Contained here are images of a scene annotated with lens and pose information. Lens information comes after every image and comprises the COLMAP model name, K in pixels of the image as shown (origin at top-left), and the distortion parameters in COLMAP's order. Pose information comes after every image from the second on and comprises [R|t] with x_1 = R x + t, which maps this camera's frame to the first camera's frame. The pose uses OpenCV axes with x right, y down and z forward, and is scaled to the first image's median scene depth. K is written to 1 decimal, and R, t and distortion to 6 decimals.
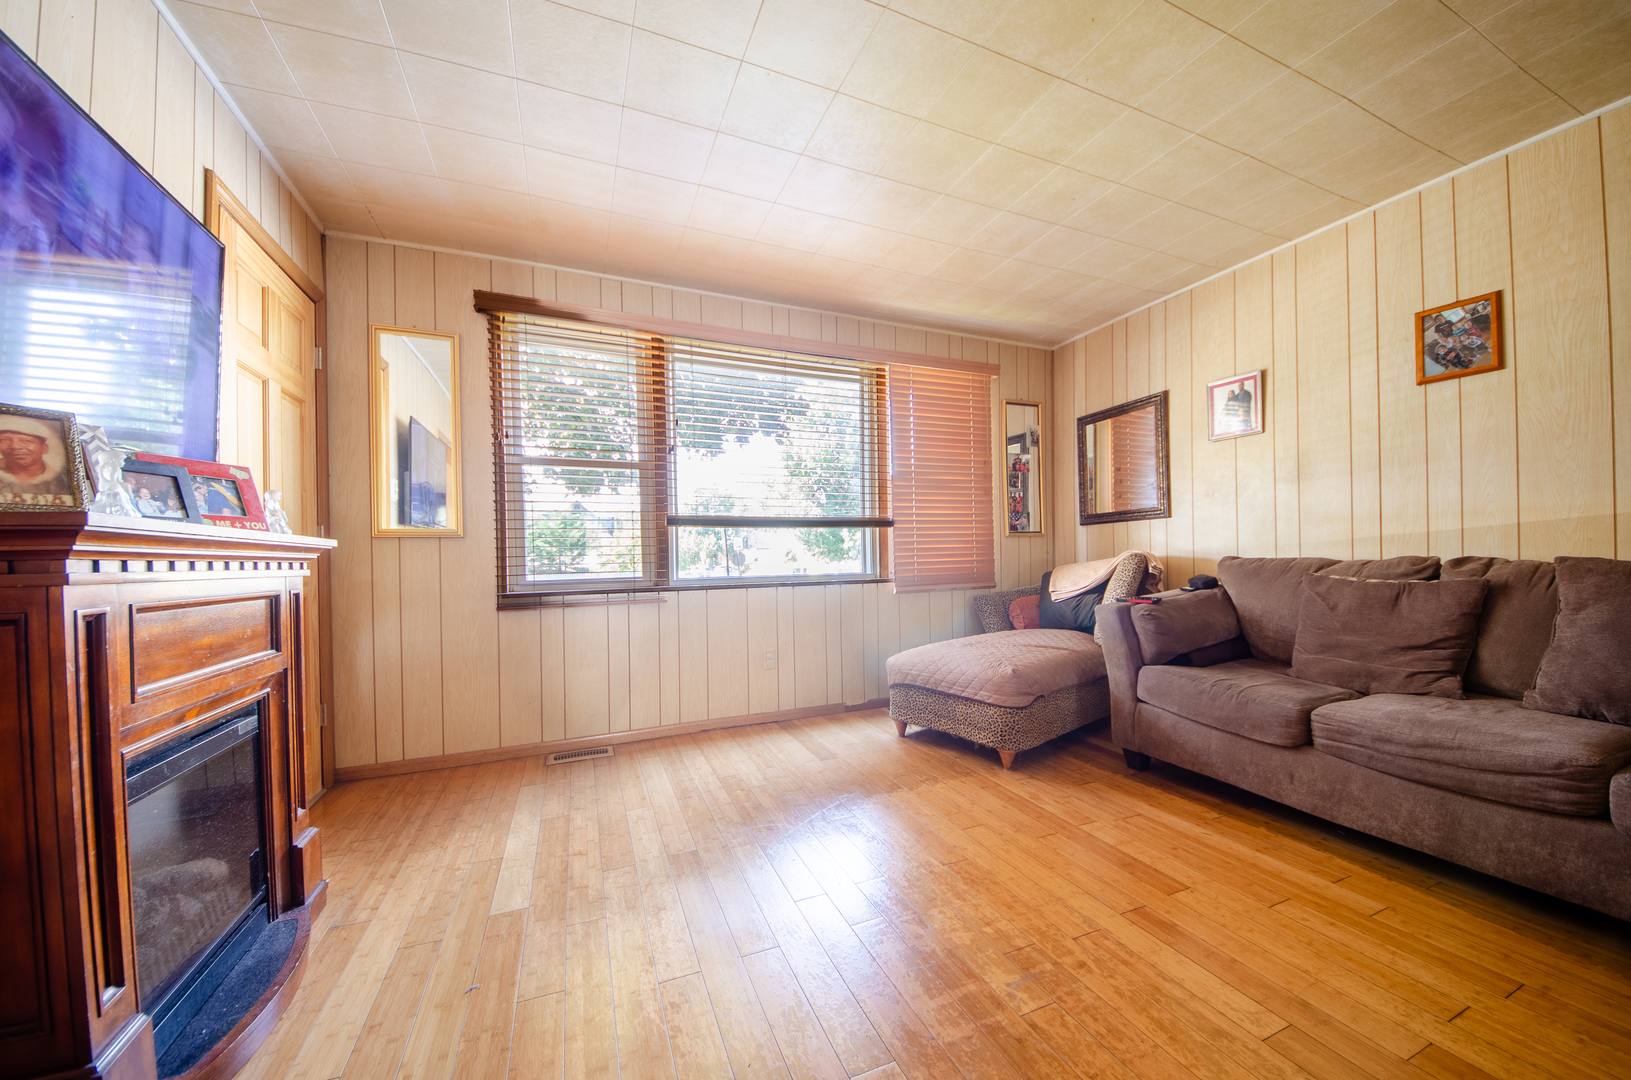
lens RADIAL K [[593.4, 0, 824.4], [0, 593.4, 561.2], [0, 0, 1]] dist [-0.024133, -0.000139]
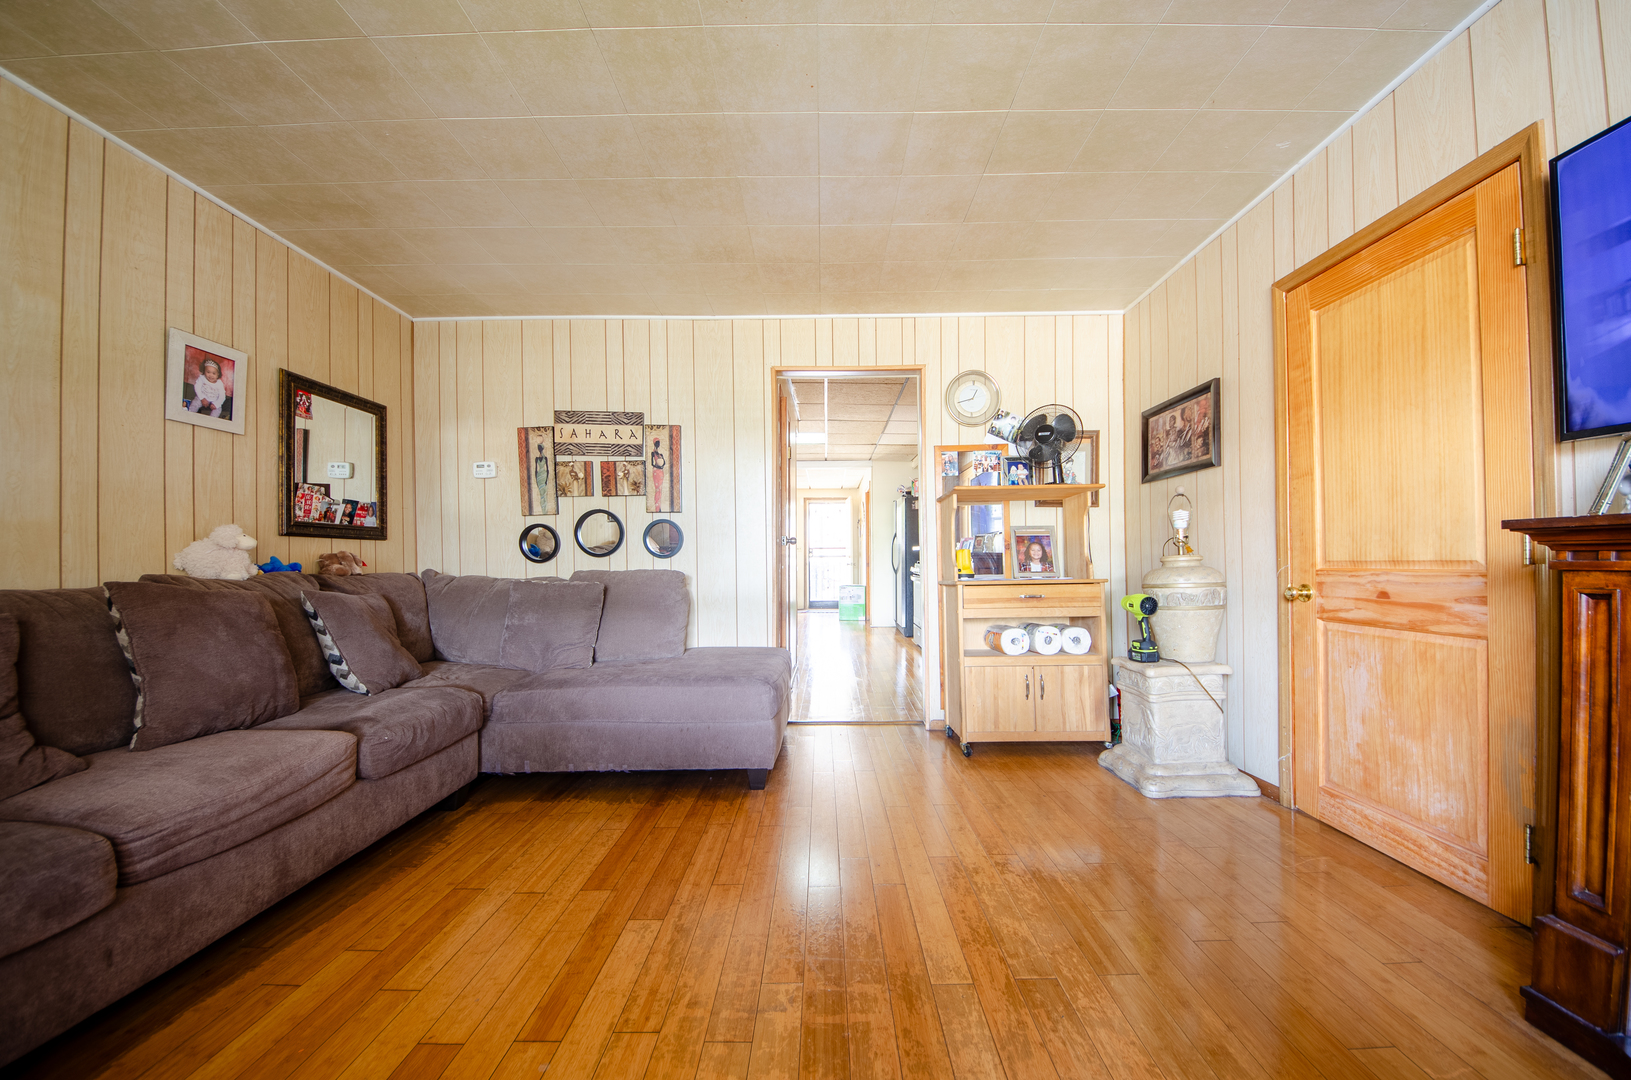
lens RADIAL K [[593.4, 0, 824.4], [0, 593.4, 561.2], [0, 0, 1]] dist [-0.024133, -0.000139]
pose [[-0.921246, 0.025589, 0.388139, -0.109972], [0.027222, 0.999629, -0.001293, -0.009012], [-0.388028, 0.009374, -0.921600, 1.459557]]
